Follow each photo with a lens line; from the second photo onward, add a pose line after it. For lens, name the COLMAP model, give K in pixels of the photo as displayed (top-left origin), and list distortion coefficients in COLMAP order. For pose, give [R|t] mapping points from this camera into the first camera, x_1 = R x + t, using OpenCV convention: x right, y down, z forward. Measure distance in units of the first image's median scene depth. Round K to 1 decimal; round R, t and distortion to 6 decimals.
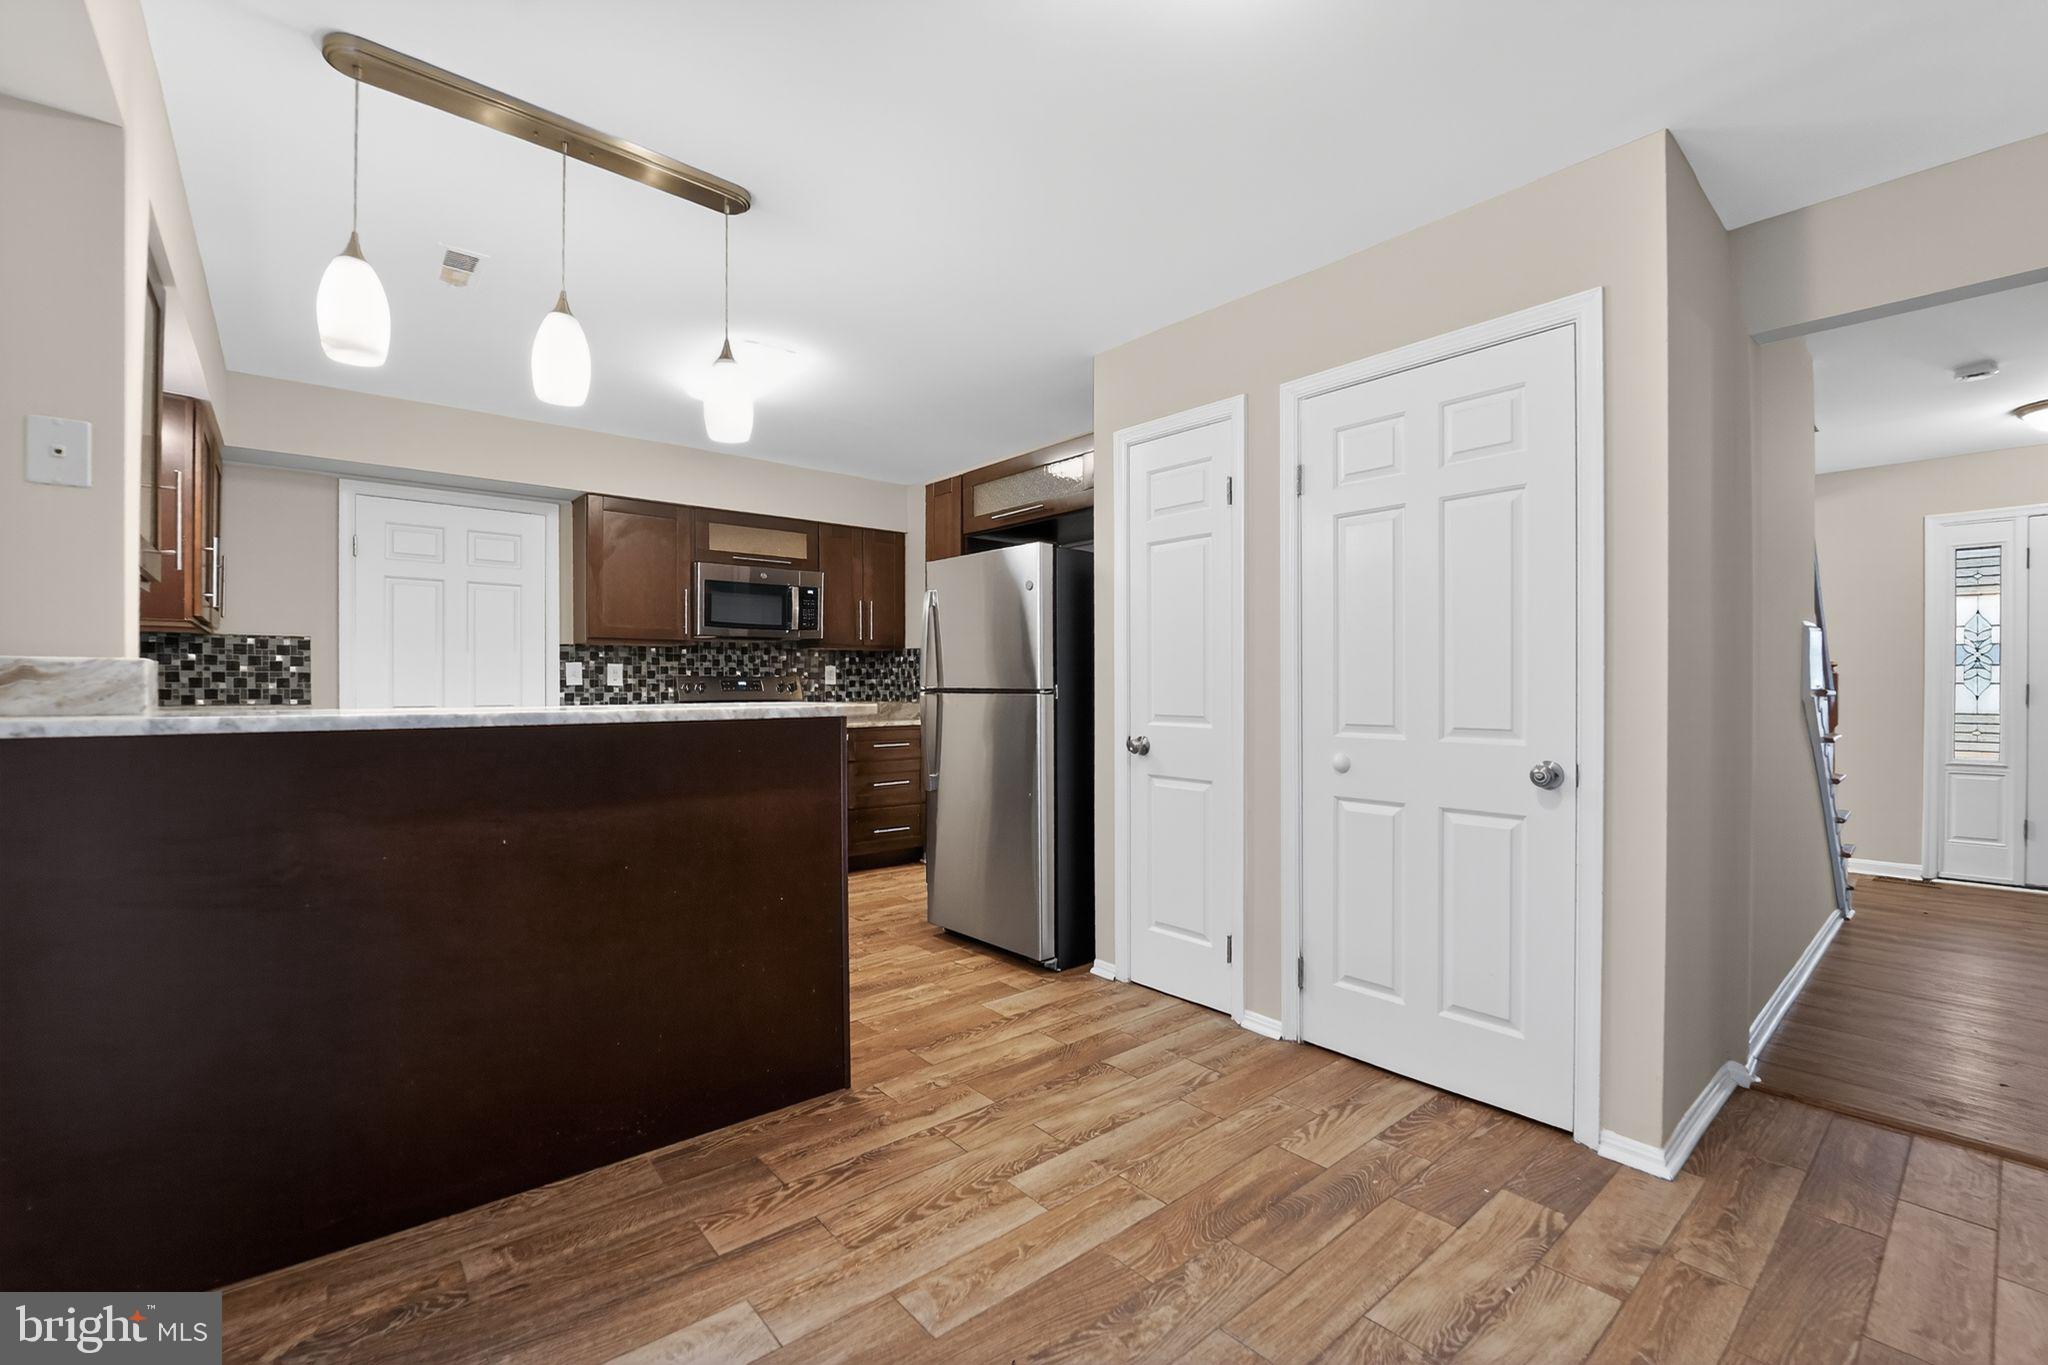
lens RADIAL K [[860.5, 0, 1024.0], [0, 860.5, 682.5], [0, 0, 1]] dist [-0.018894, -0.000050]
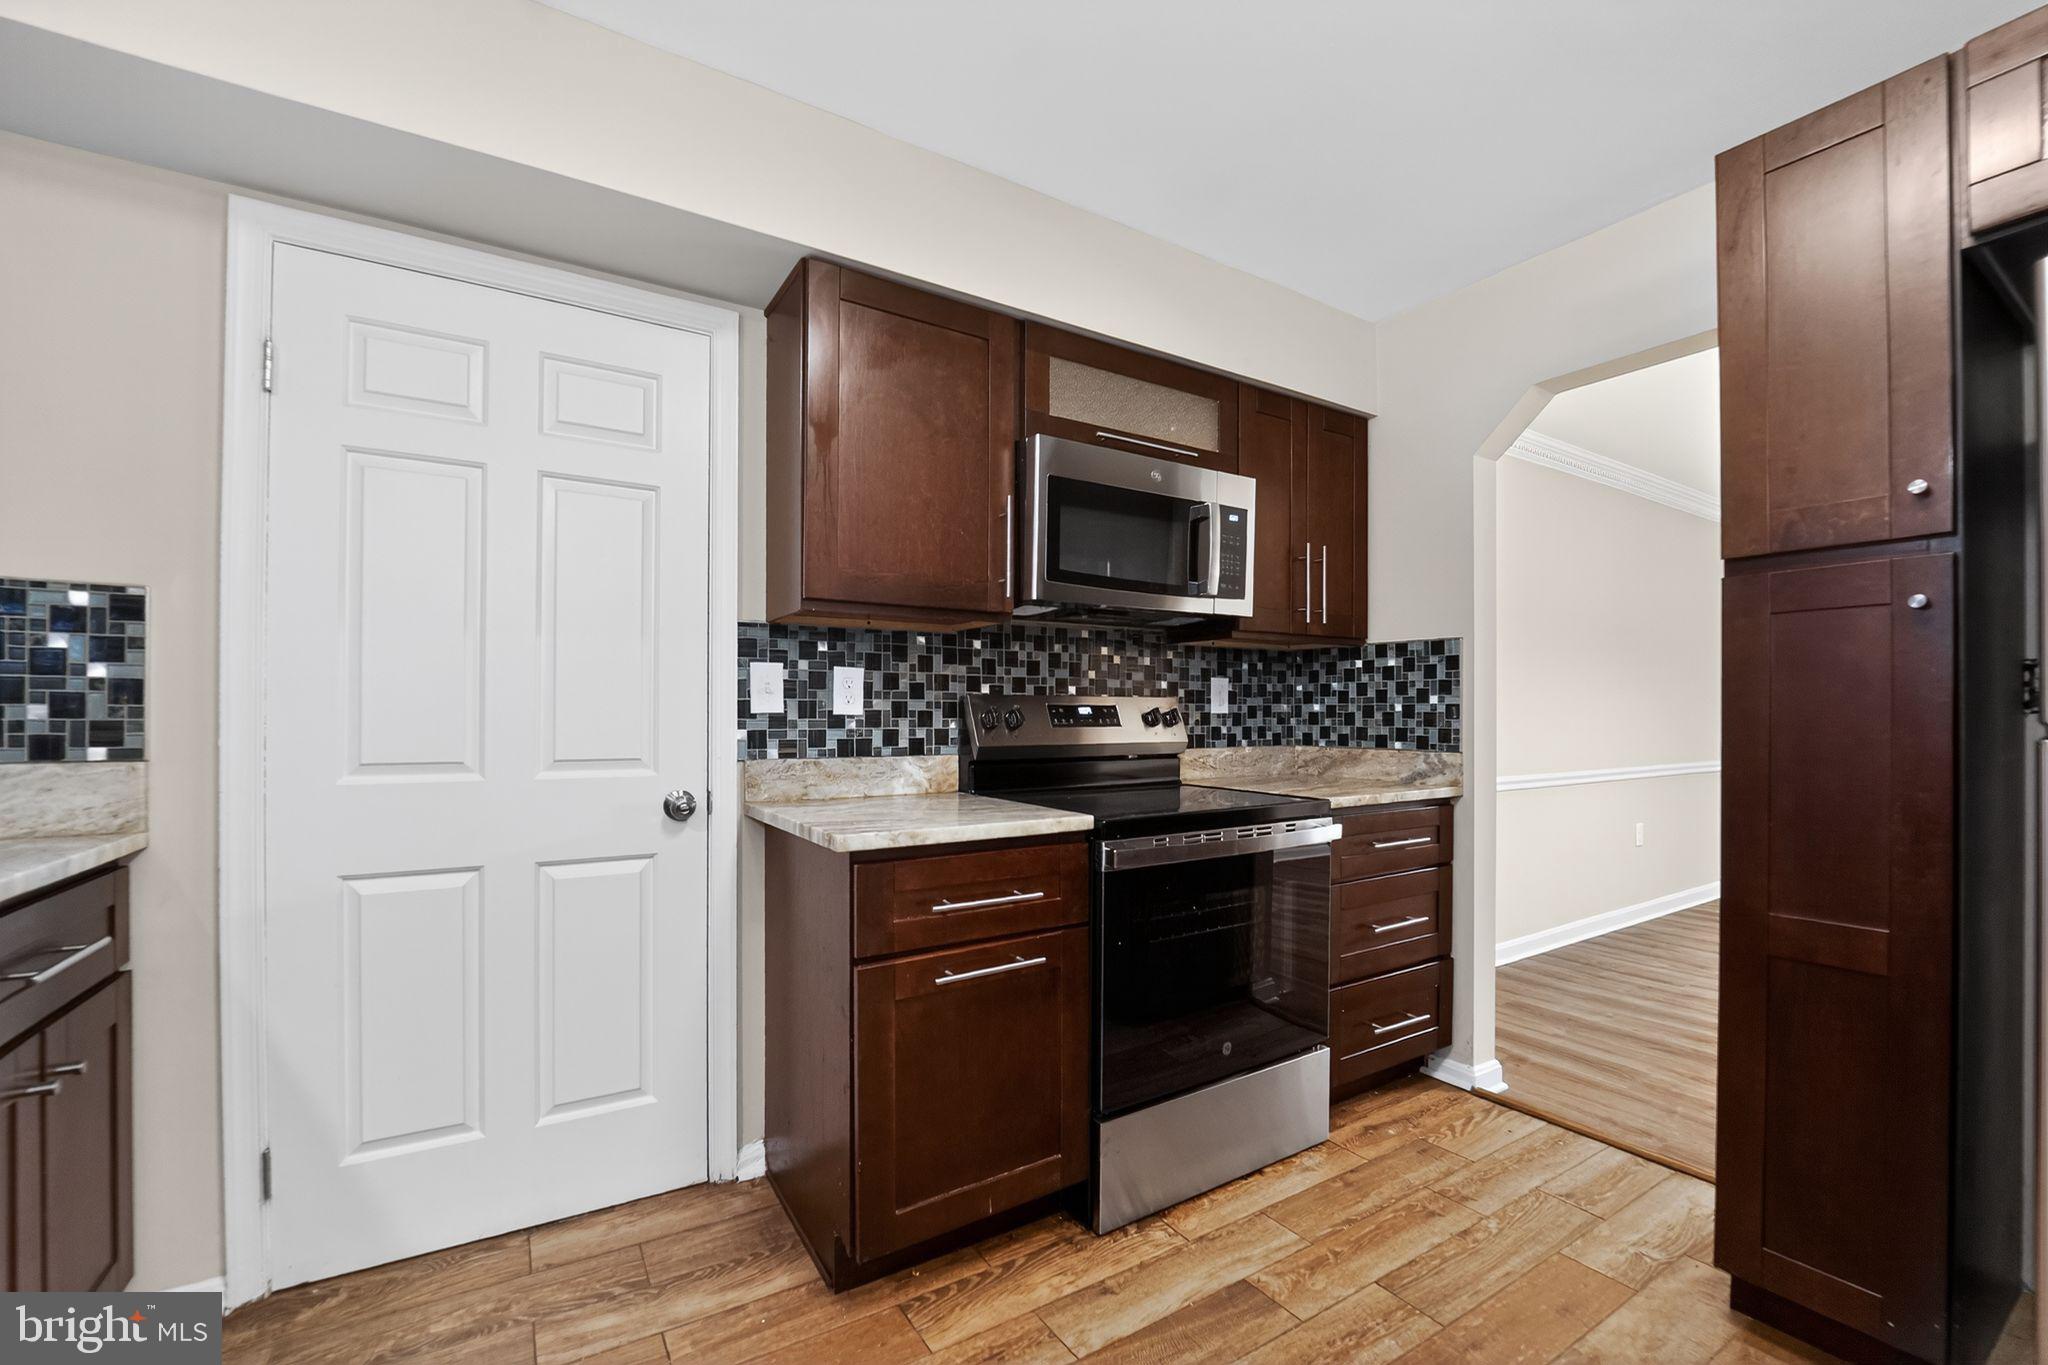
lens RADIAL K [[842.5, 0, 1026.1], [0, 842.5, 709.8], [0, 0, 1]] dist [-0.023244, 0.000177]
pose [[0.990527, 0.001105, -0.137317, -0.313353], [-0.001720, 0.999989, -0.004358, 0.002806], [0.137311, 0.004552, 0.990518, 0.551457]]
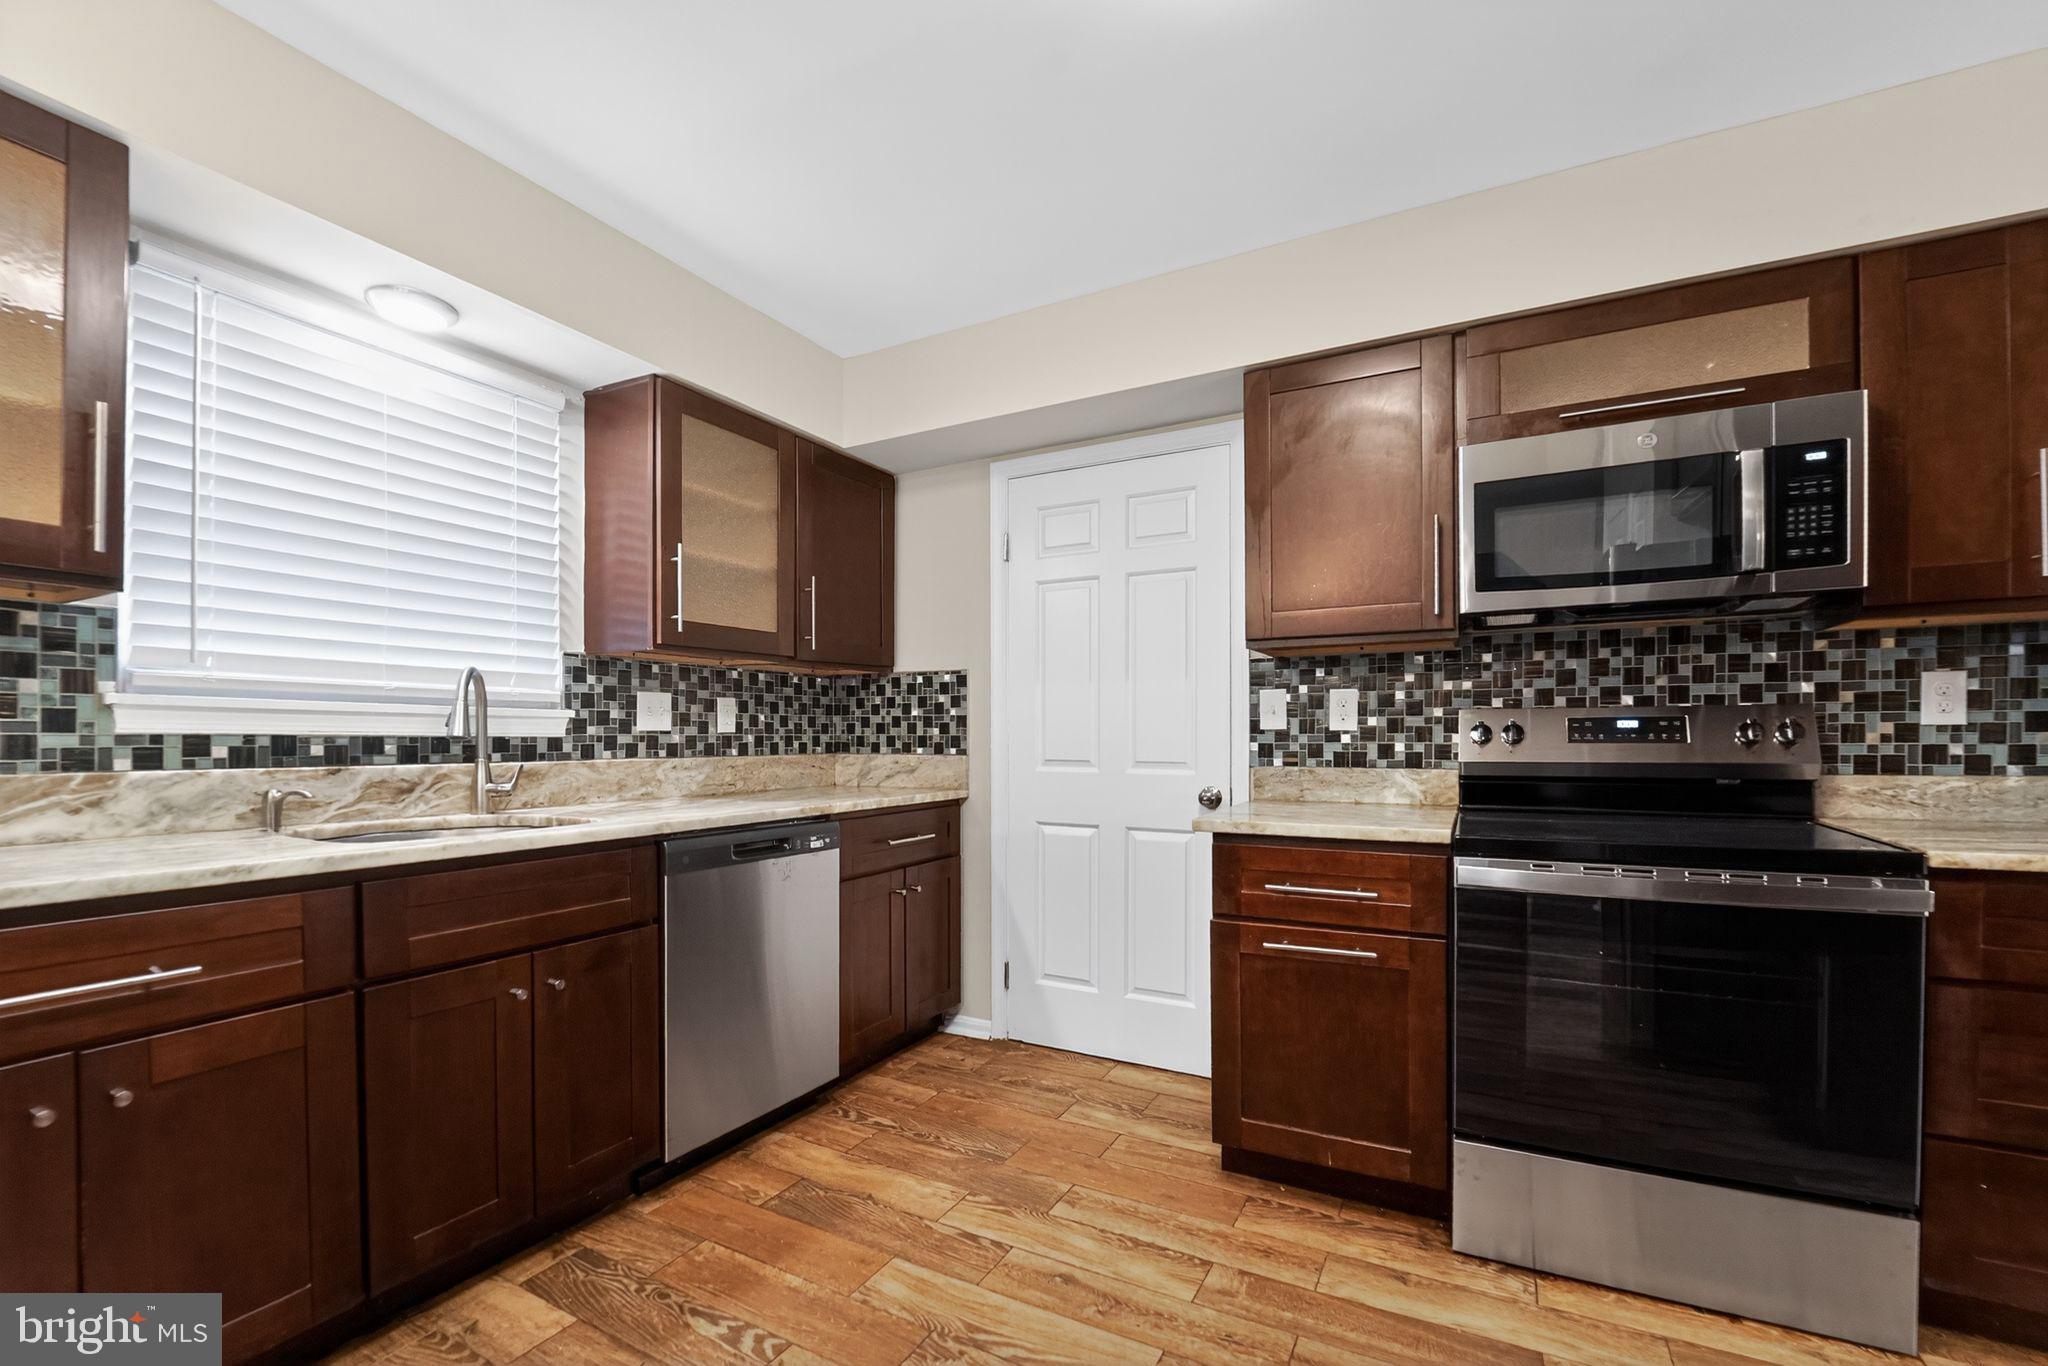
lens RADIAL K [[847.4, 0, 1041.3], [0, 847.4, 732.2], [0, 0, 1]] dist [-0.022011, -0.000130]
pose [[0.380919, -0.001935, -0.924607, -0.062910], [0.005429, 0.999985, 0.000144, 0.003715], [0.924593, -0.005075, 0.380923, 0.614352]]
